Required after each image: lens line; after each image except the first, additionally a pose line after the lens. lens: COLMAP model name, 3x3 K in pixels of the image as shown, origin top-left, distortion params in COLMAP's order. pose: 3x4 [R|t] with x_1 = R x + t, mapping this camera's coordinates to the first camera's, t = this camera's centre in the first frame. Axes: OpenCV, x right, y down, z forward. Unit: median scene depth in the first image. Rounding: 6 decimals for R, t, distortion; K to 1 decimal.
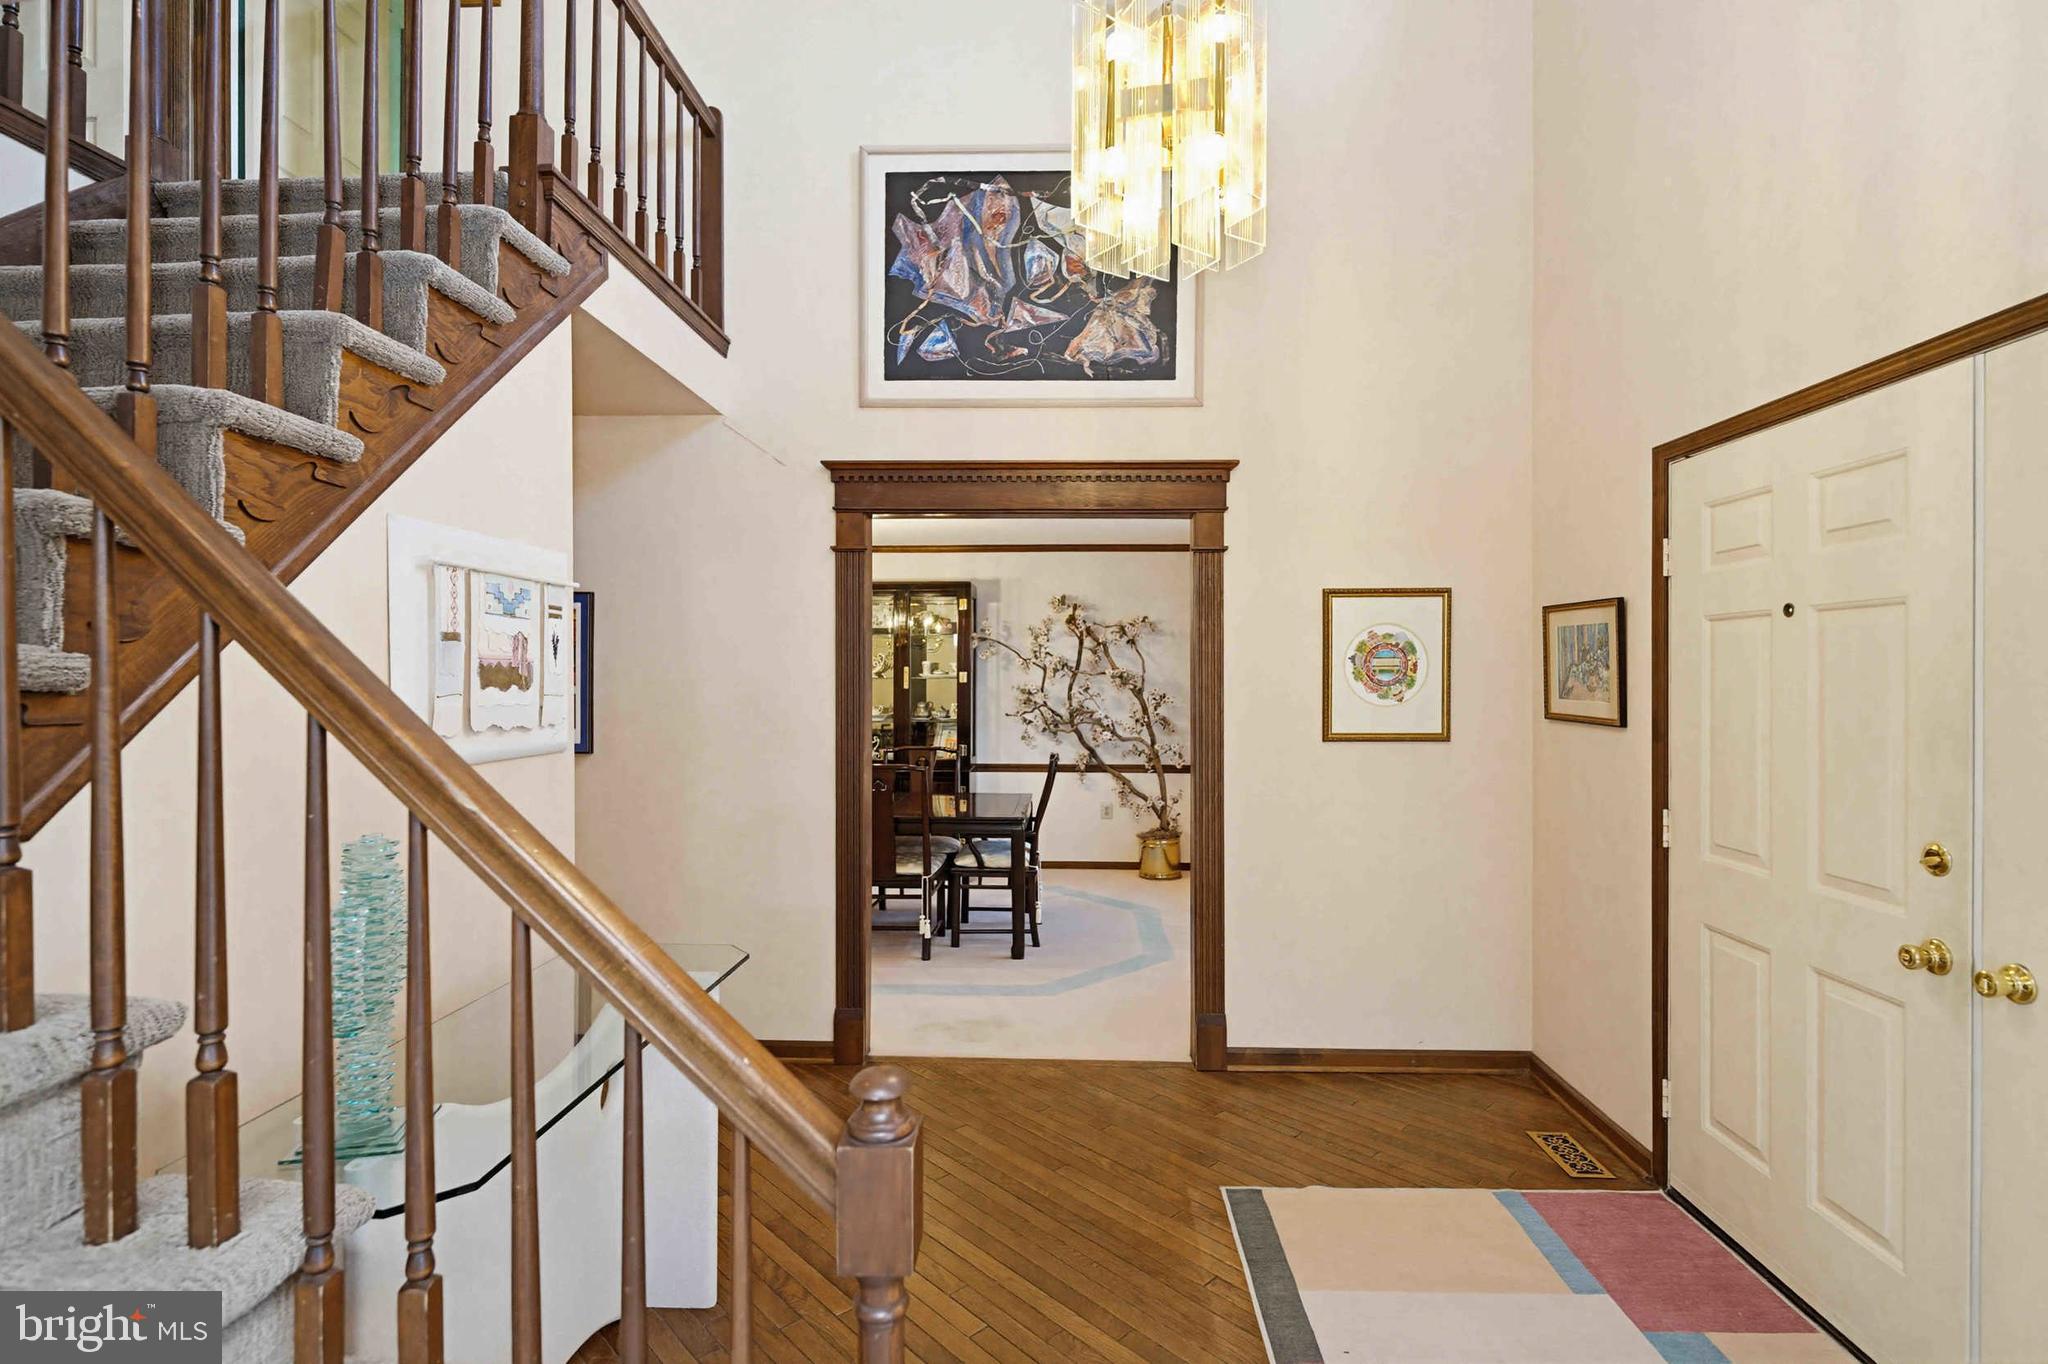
lens RADIAL K [[976.9, 0, 1039.8], [0, 976.9, 676.3], [0, 0, 1]] dist [-0.000558, -0.000138]
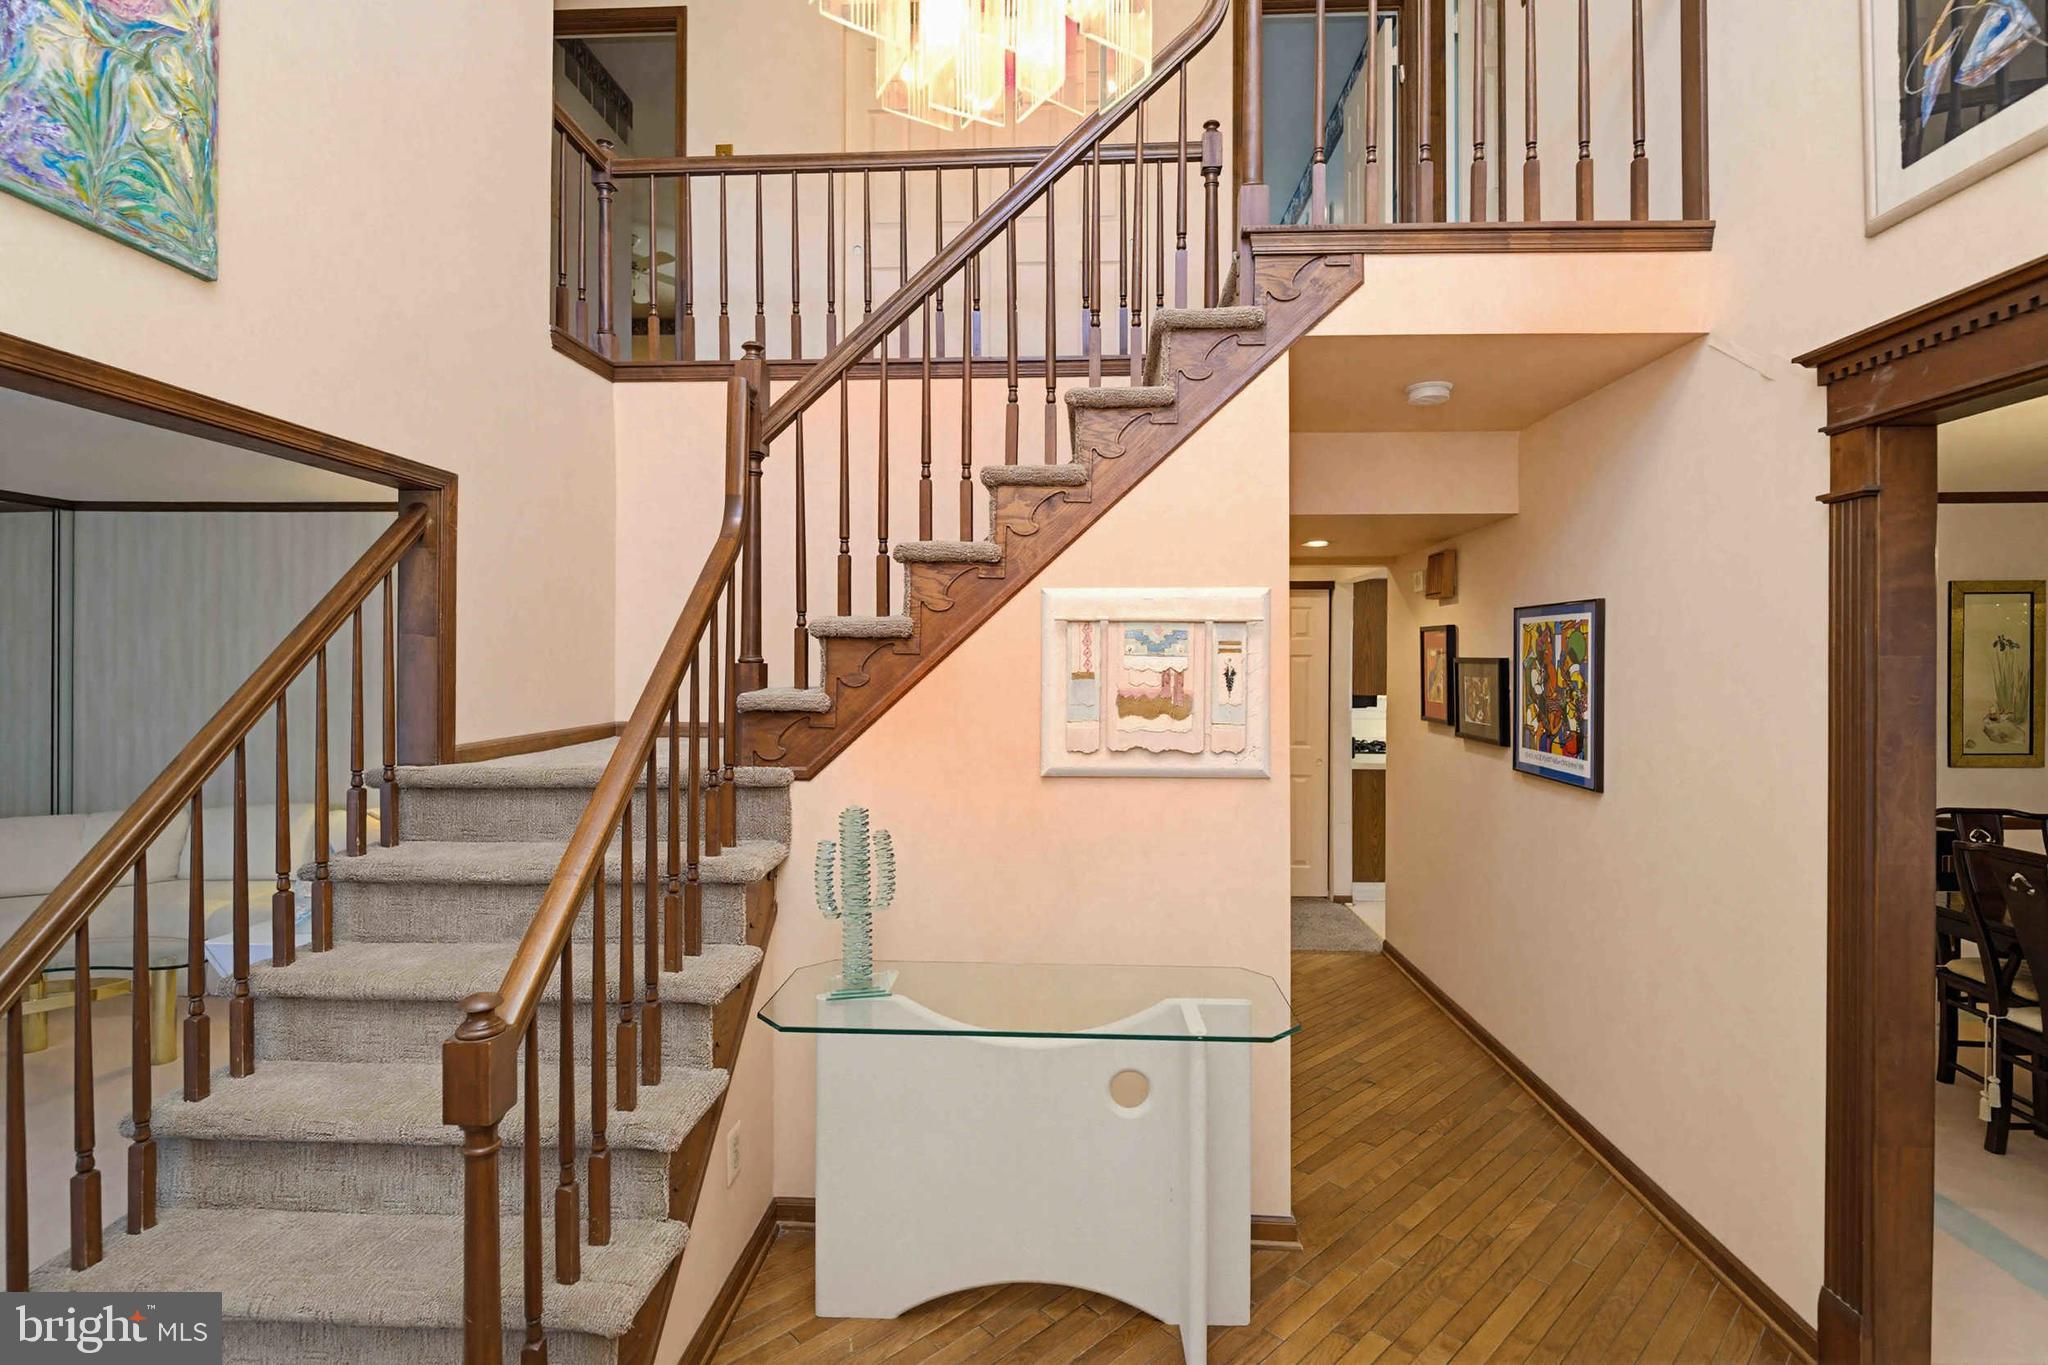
lens RADIAL K [[976.9, 0, 1039.8], [0, 976.9, 676.8], [0, 0, 1]] dist [-0.000558, -0.000138]
pose [[-0.014235, 0.000309, -0.999899, 0.388819], [-0.001813, 0.999998, 0.000335, -0.021888], [0.999897, 0.001817, -0.014235, 0.532425]]
